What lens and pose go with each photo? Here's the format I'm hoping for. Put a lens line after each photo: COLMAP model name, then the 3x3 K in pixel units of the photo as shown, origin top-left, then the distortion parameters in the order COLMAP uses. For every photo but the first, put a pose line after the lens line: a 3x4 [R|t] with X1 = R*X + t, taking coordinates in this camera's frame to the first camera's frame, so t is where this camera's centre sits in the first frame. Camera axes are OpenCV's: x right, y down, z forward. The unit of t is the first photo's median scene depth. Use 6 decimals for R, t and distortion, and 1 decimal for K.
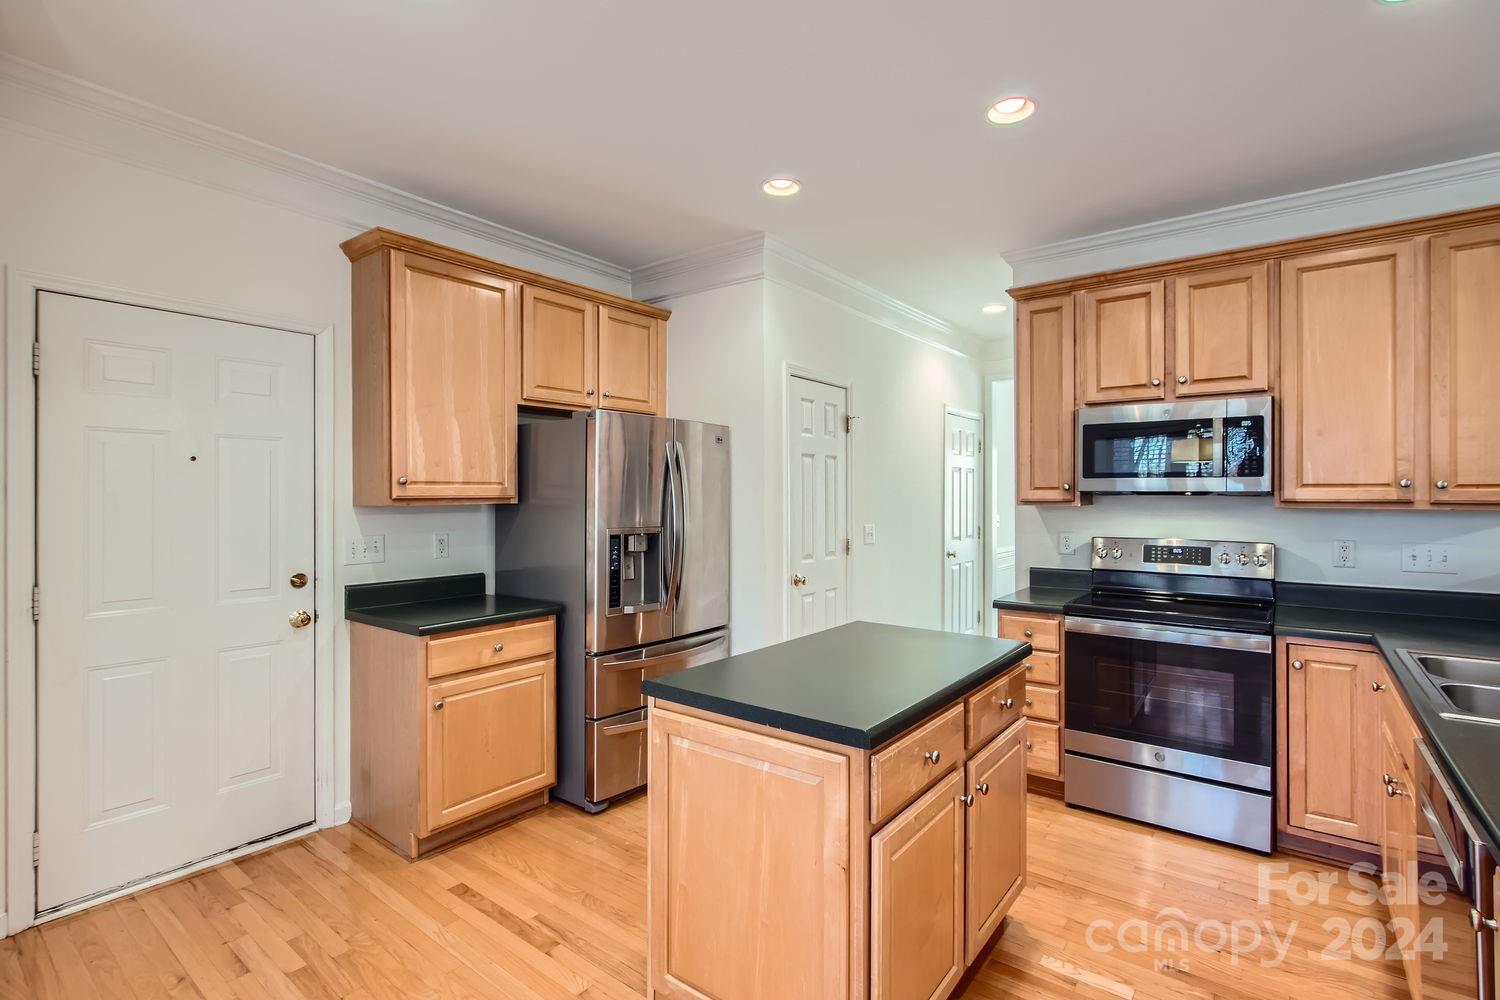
lens RADIAL K [[698.6, 0, 750.0], [0, 698.6, 500.0], [0, 0, 1]] dist [0.000335, -0.000244]
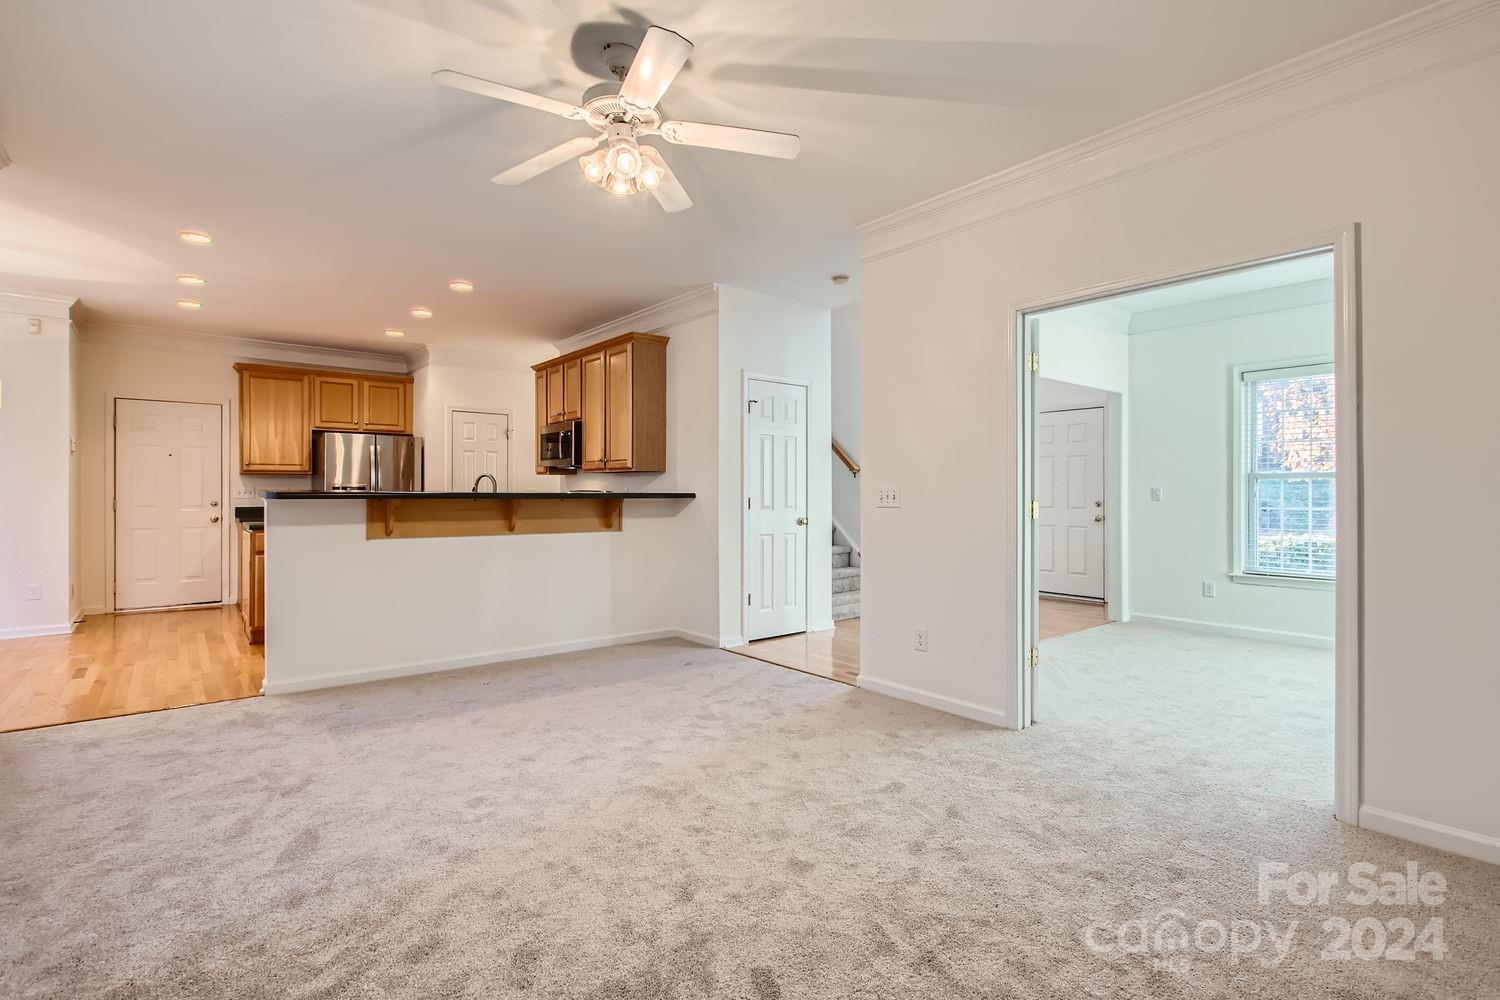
lens RADIAL K [[698.6, 0, 750.0], [0, 698.6, 500.0], [0, 0, 1]] dist [0.000335, -0.000244]
pose [[0.974541, 0.001439, -0.224205, 1.729273], [-0.001283, 0.999999, 0.000844, 0.094420], [0.224206, -0.000535, 0.974542, -0.977848]]
